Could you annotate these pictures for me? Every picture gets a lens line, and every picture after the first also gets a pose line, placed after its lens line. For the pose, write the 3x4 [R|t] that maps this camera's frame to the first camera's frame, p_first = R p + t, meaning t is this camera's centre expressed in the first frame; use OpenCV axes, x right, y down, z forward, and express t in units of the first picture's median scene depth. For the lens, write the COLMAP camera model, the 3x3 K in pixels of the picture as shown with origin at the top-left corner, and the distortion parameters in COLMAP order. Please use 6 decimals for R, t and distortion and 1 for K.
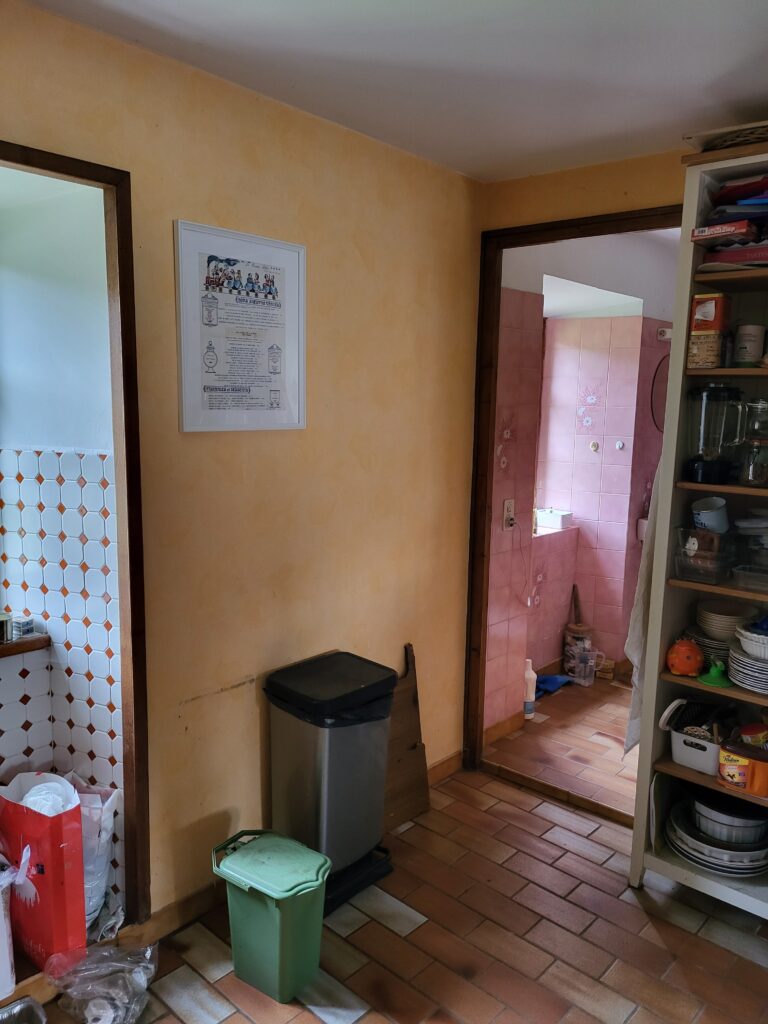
lens RADIAL K [[776.2, 0, 382.9], [0, 776.2, 517.6], [0, 0, 1]] dist [0.052293, -0.043154]
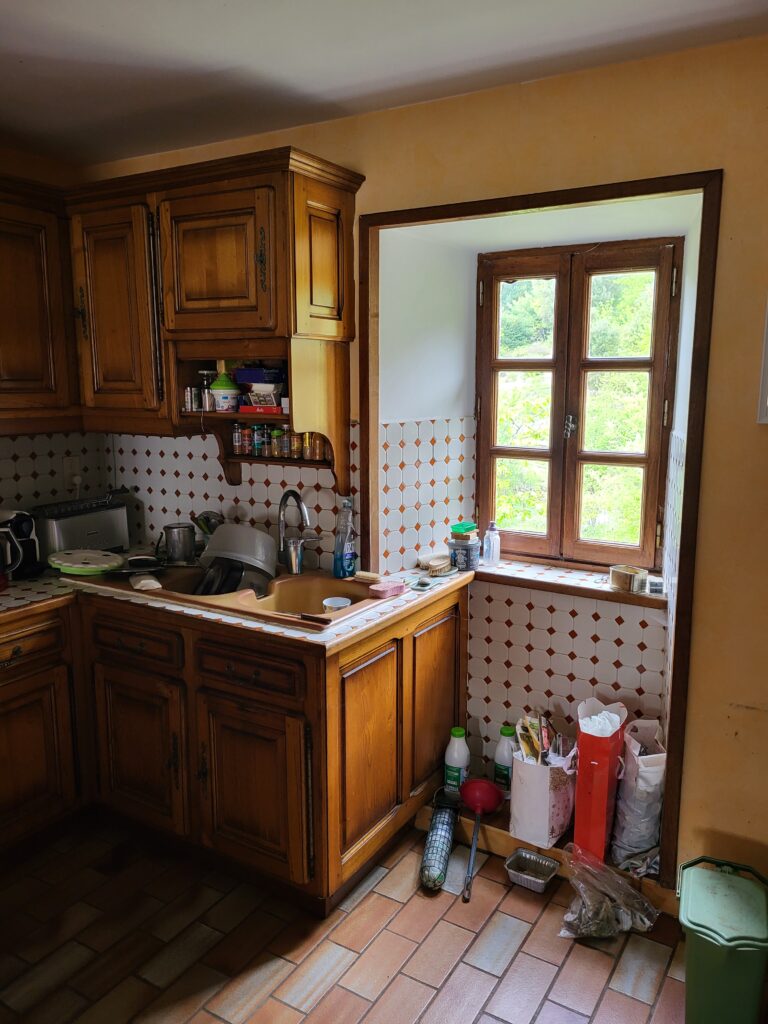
lens RADIAL K [[776.2, 0, 386.9], [0, 776.2, 508.3], [0, 0, 1]] dist [0.052293, -0.043154]
pose [[0.189692, 0.145066, -0.971068, 0.603834], [-0.150241, 0.981666, 0.117301, -0.052898], [0.970281, 0.123643, 0.208009, 0.378992]]
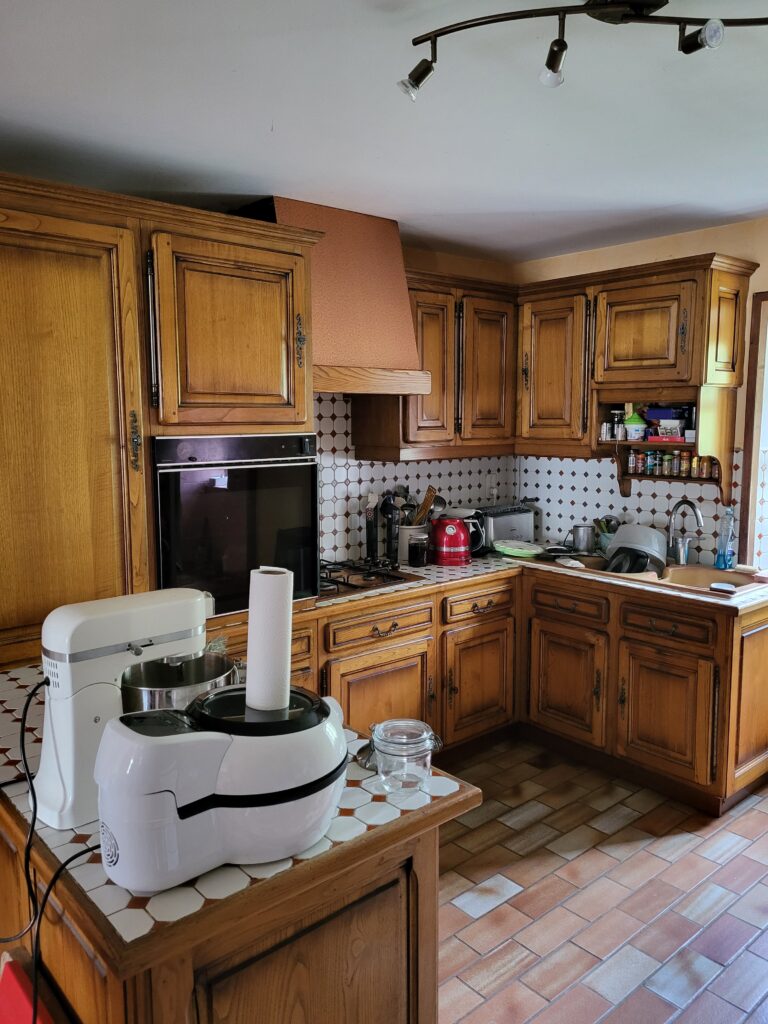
lens RADIAL K [[776.2, 0, 382.2], [0, 776.2, 509.8], [0, 0, 1]] dist [0.052293, -0.043154]
pose [[-0.123623, 0.104320, -0.986831, 1.076010], [-0.152675, 0.980619, 0.122790, 0.003145], [0.980514, 0.165844, -0.105300, 0.034534]]
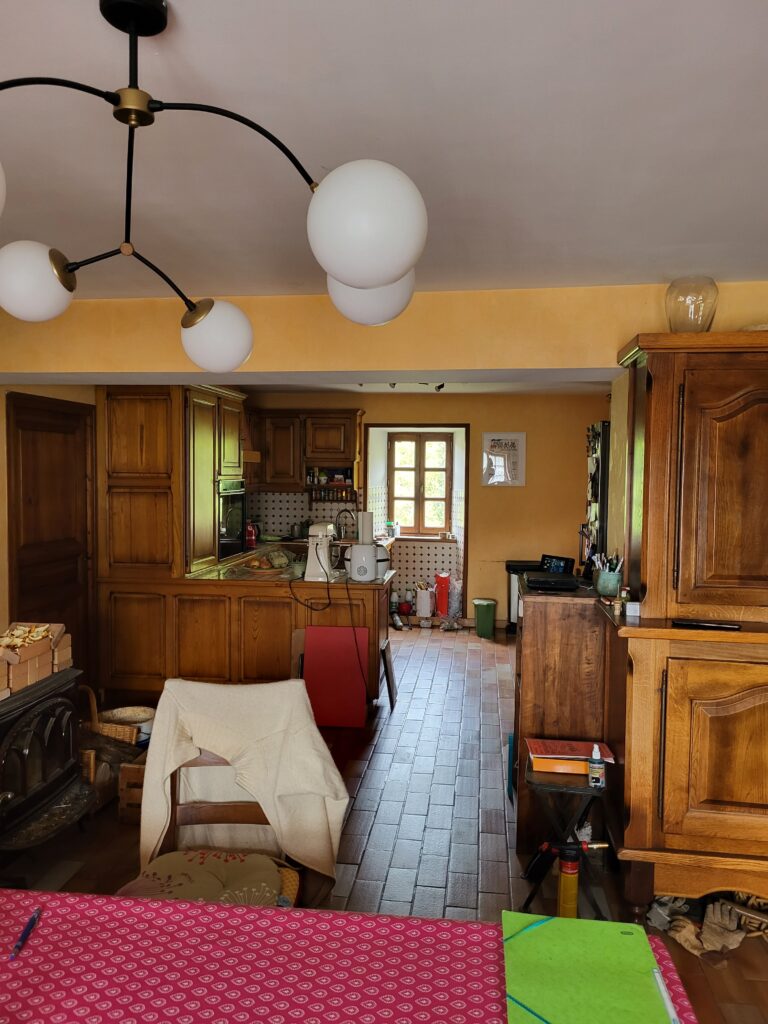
lens RADIAL K [[776.2, 0, 384.2], [0, 776.2, 516.1], [0, 0, 1]] dist [0.052293, -0.043154]
pose [[0.574089, 0.036289, -0.817988, 2.567713], [-0.126227, 0.990997, -0.044626, 0.263320], [0.809004, 0.128872, 0.573502, -1.523861]]
